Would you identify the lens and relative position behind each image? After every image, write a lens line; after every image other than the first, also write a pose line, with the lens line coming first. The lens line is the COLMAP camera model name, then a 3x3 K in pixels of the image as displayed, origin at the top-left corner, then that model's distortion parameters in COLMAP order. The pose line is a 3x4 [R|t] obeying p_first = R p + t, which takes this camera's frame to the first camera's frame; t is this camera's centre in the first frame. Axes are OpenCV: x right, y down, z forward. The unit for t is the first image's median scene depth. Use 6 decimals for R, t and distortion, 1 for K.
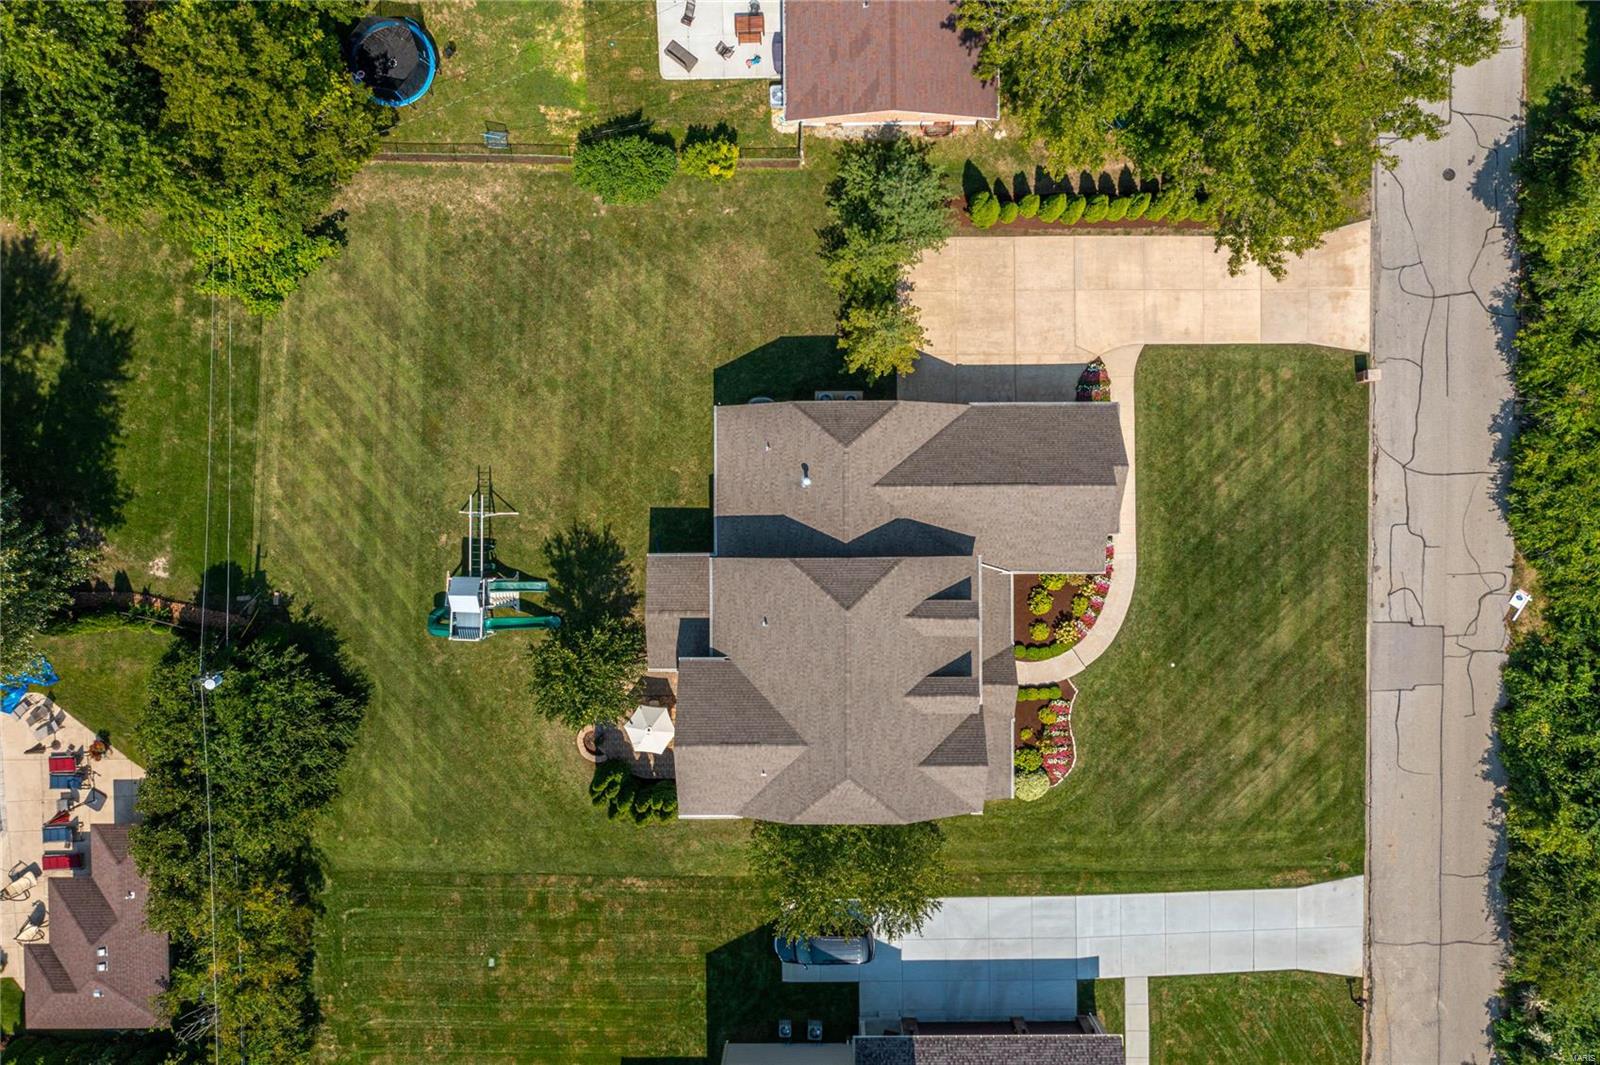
lens RADIAL K [[1255.8, 0, 800.0], [0, 1255.8, 532.5], [0, 0, 1]] dist [-0.016330, 0.006506]
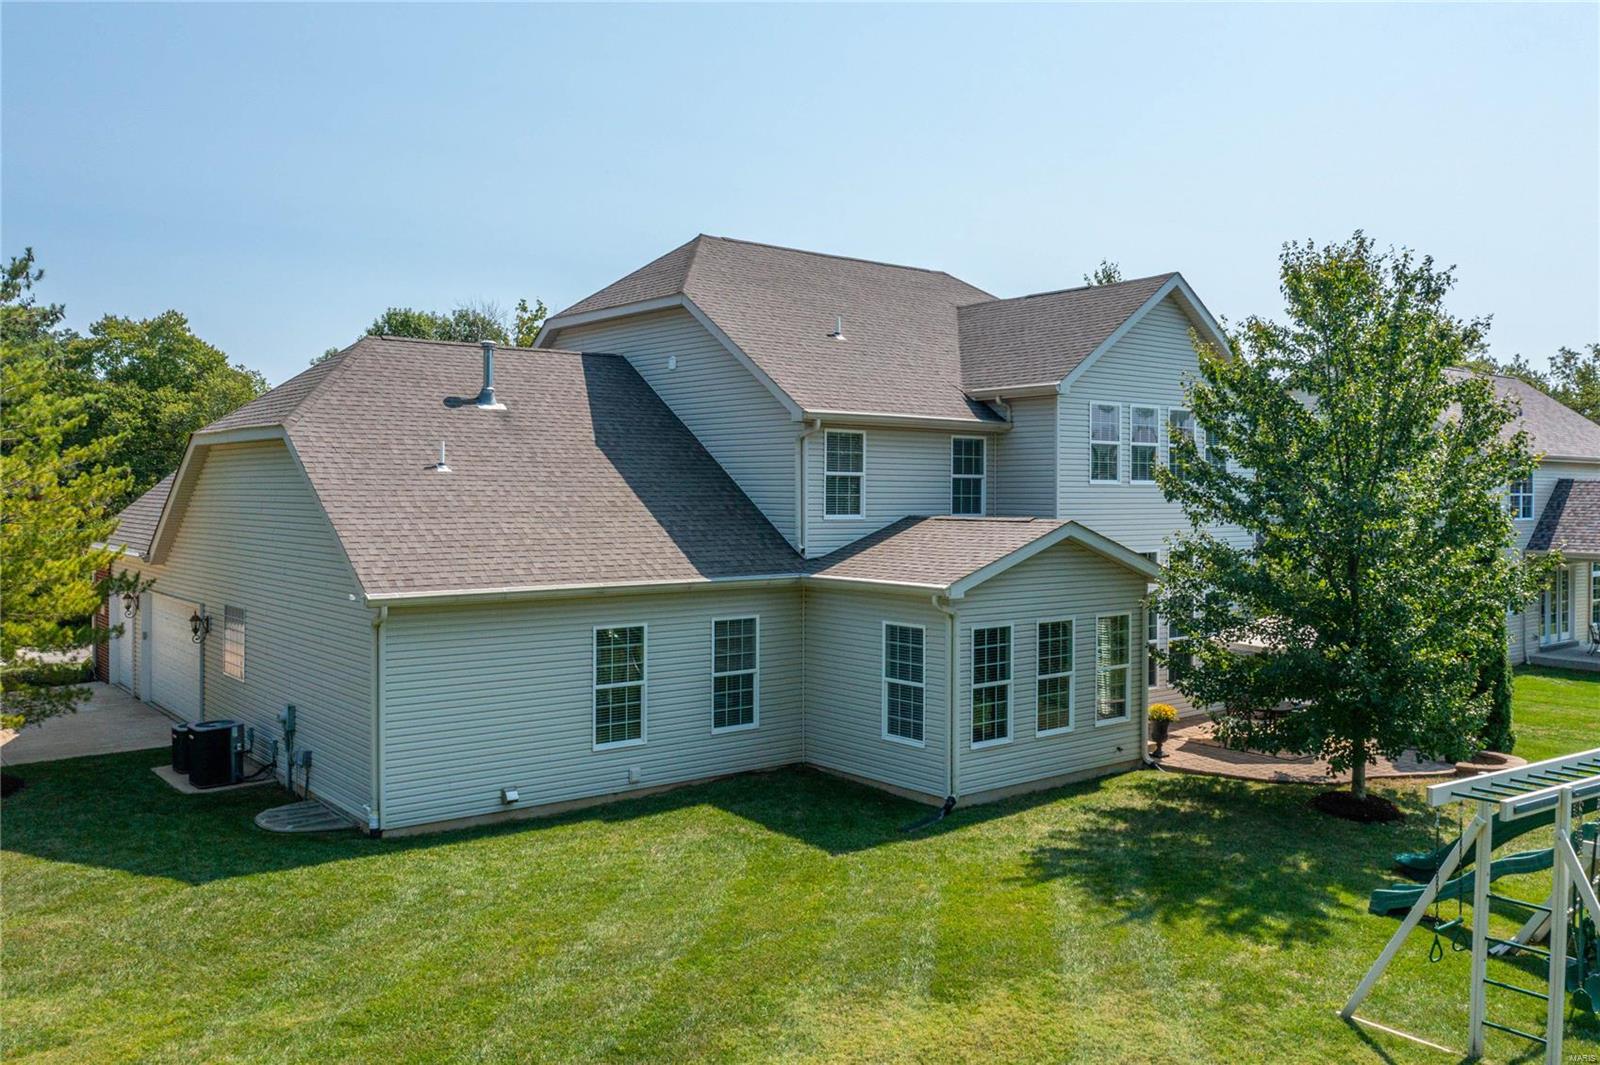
lens RADIAL K [[1287.4, 0, 802.3], [0, 1287.4, 489.2], [0, 0, 1]] dist [-0.012258, -0.002444]
pose [[-0.628526, 0.013135, 0.777677, -0.317097], [0.777737, -0.000844, 0.628589, -0.188645], [0.008913, 0.999913, -0.009685, 0.920180]]
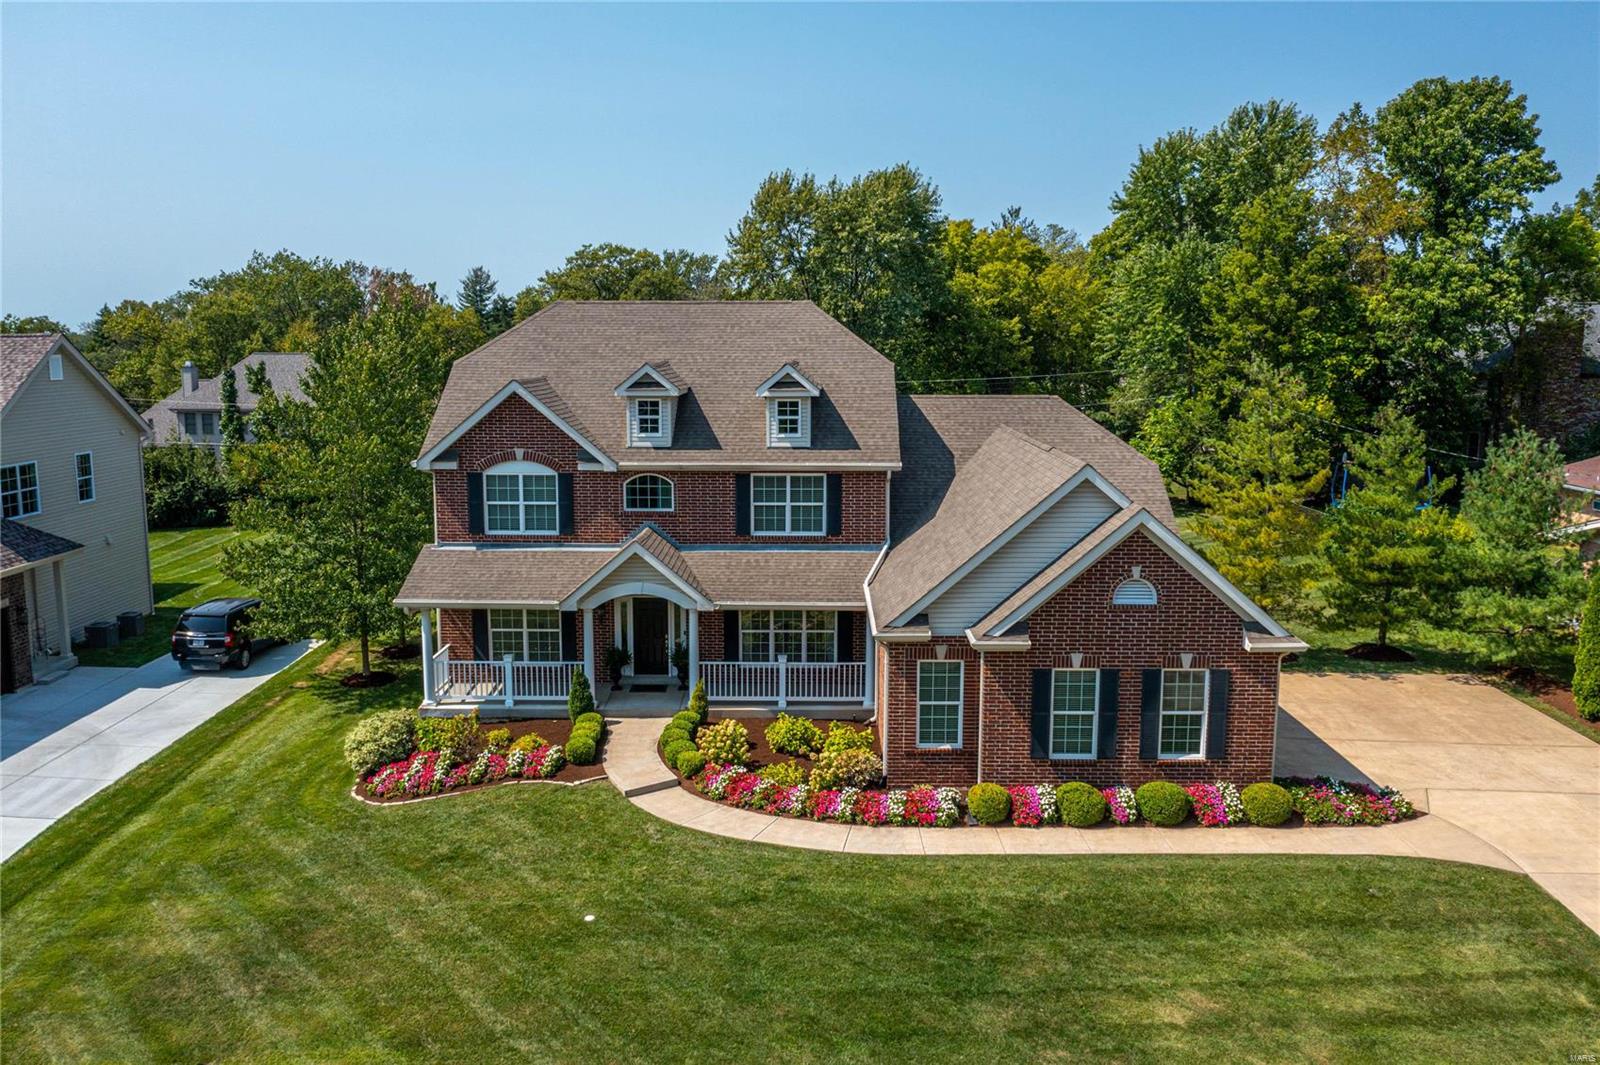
lens RADIAL K [[1255.8, 0, 800.0], [0, 1255.8, 532.5], [0, 0, 1]] dist [-0.016330, 0.006506]
pose [[-0.015732, 0.164622, -0.986231, 0.598986], [-0.999854, -0.009101, 0.014431, 0.046806], [-0.006600, 0.986315, 0.164741, 0.842485]]
